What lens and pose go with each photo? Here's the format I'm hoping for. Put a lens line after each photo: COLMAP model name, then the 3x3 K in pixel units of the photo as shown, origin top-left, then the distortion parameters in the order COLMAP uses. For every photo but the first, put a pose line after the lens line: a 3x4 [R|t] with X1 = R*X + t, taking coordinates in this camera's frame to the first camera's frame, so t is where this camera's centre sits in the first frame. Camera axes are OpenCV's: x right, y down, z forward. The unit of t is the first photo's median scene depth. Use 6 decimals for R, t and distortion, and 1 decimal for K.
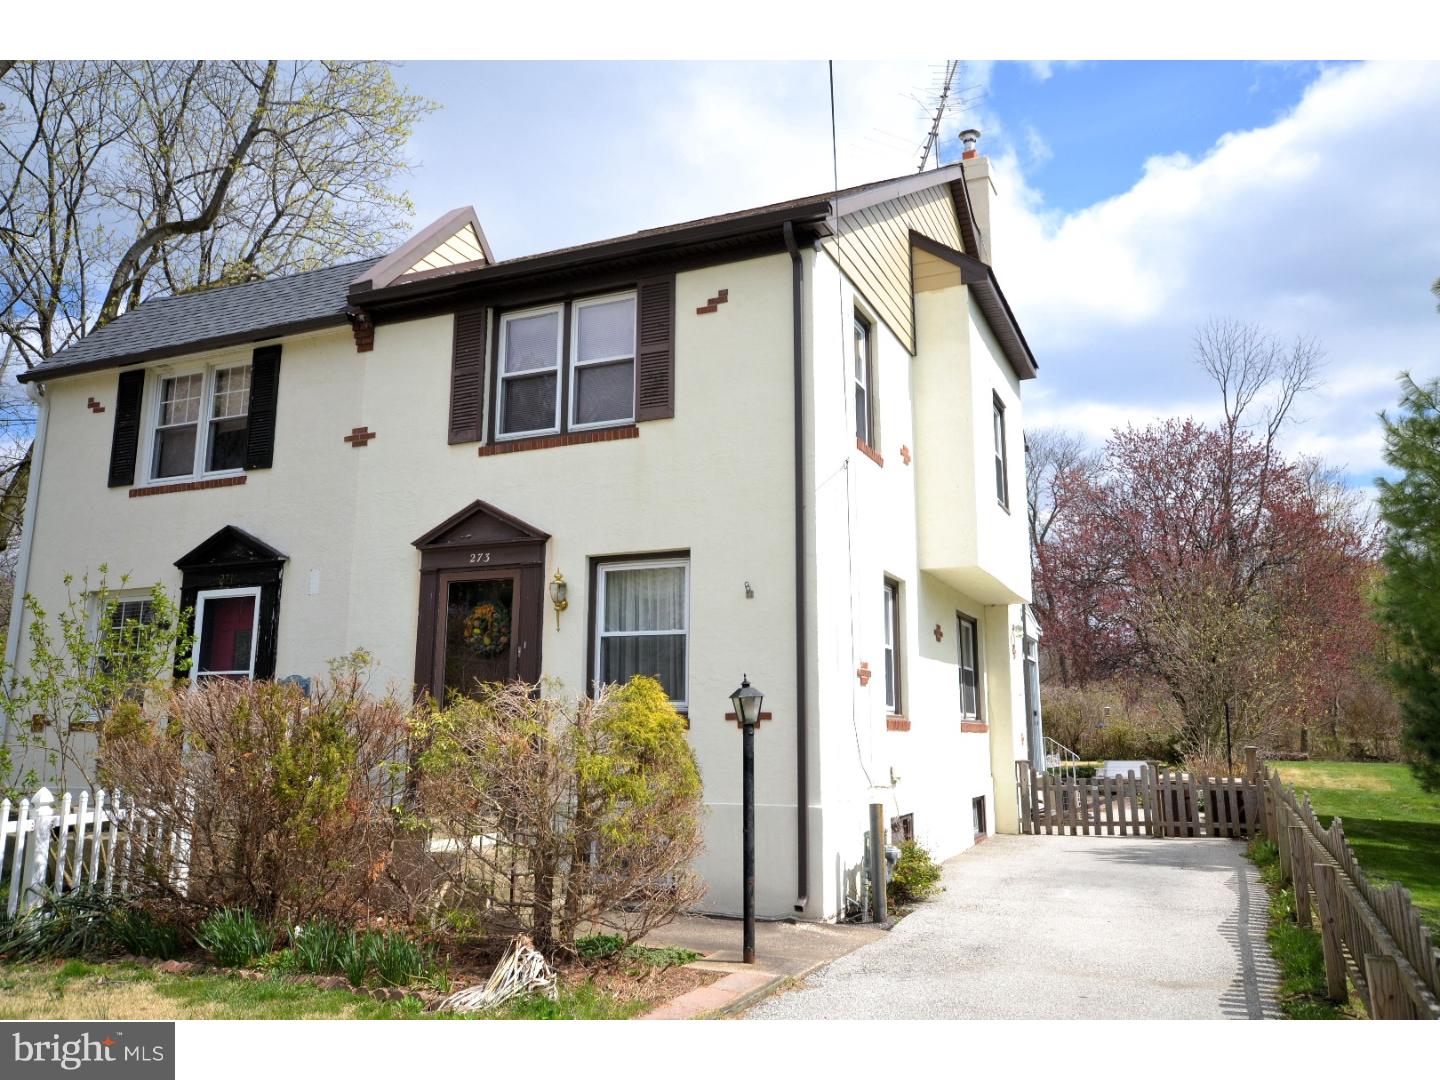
lens RADIAL K [[1129.7, 0, 720.8], [0, 1129.7, 537.6], [0, 0, 1]] dist [0.013933, 0.014406]
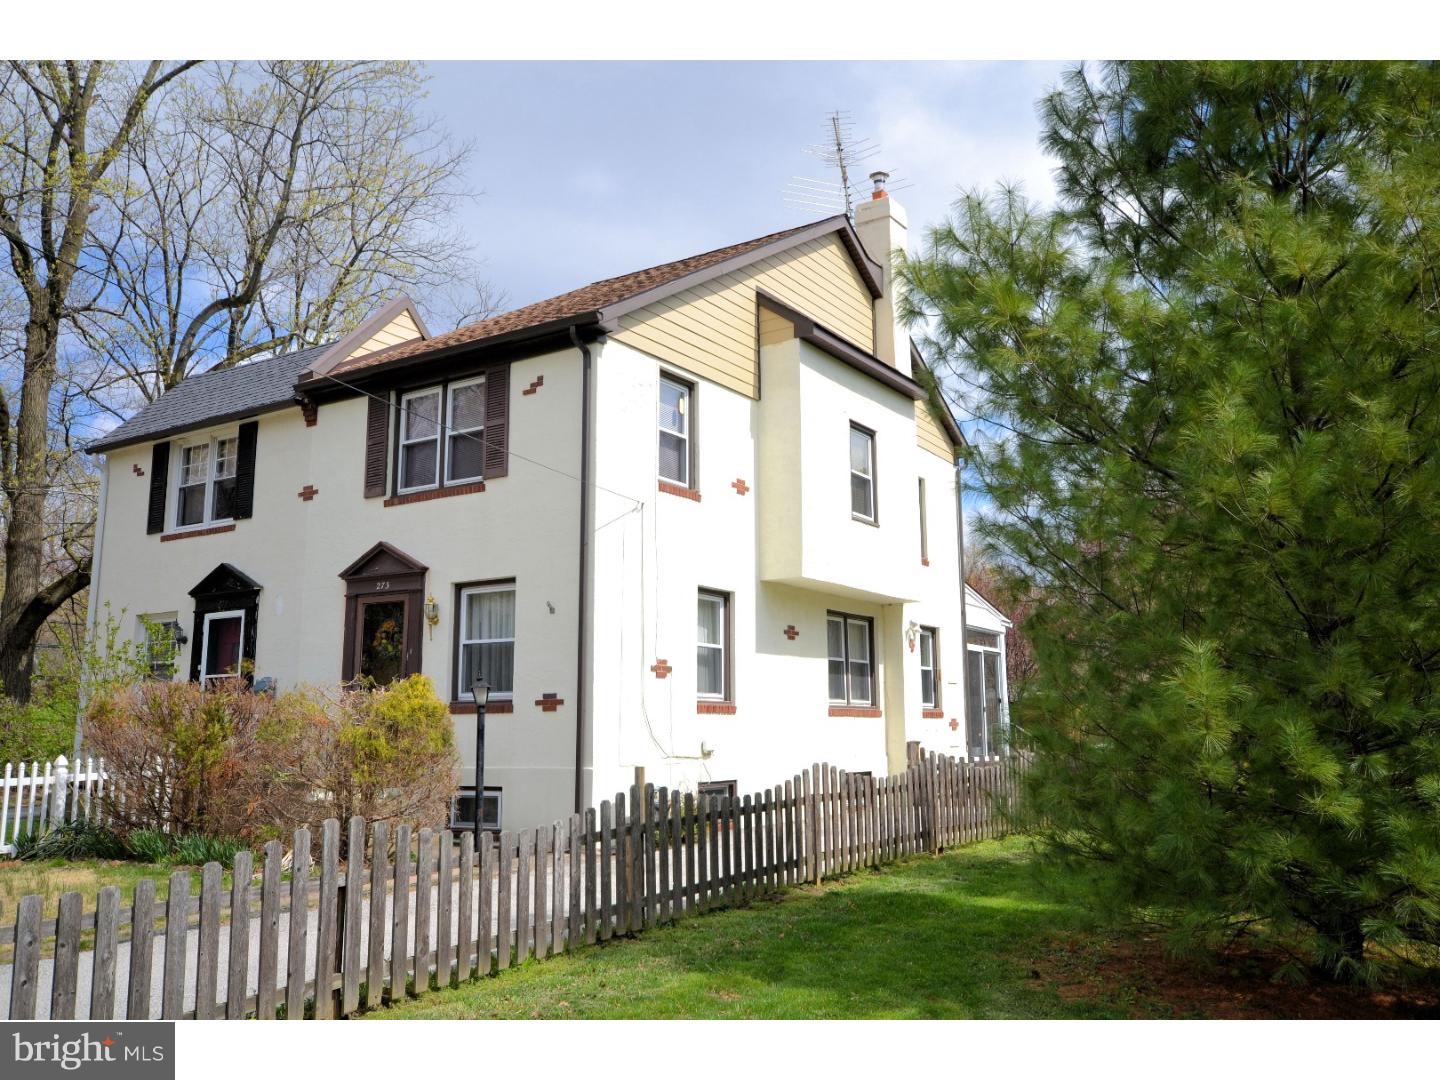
lens RADIAL K [[1236.5, 0, 719.2], [0, 1236.5, 537.2], [0, 0, 1]] dist [0.015217, 0.005254]
pose [[0.985958, -0.034318, -0.163427, 0.386249], [0.036728, 0.999256, 0.011744, -0.038584], [0.162902, -0.017582, 0.986486, -0.334405]]
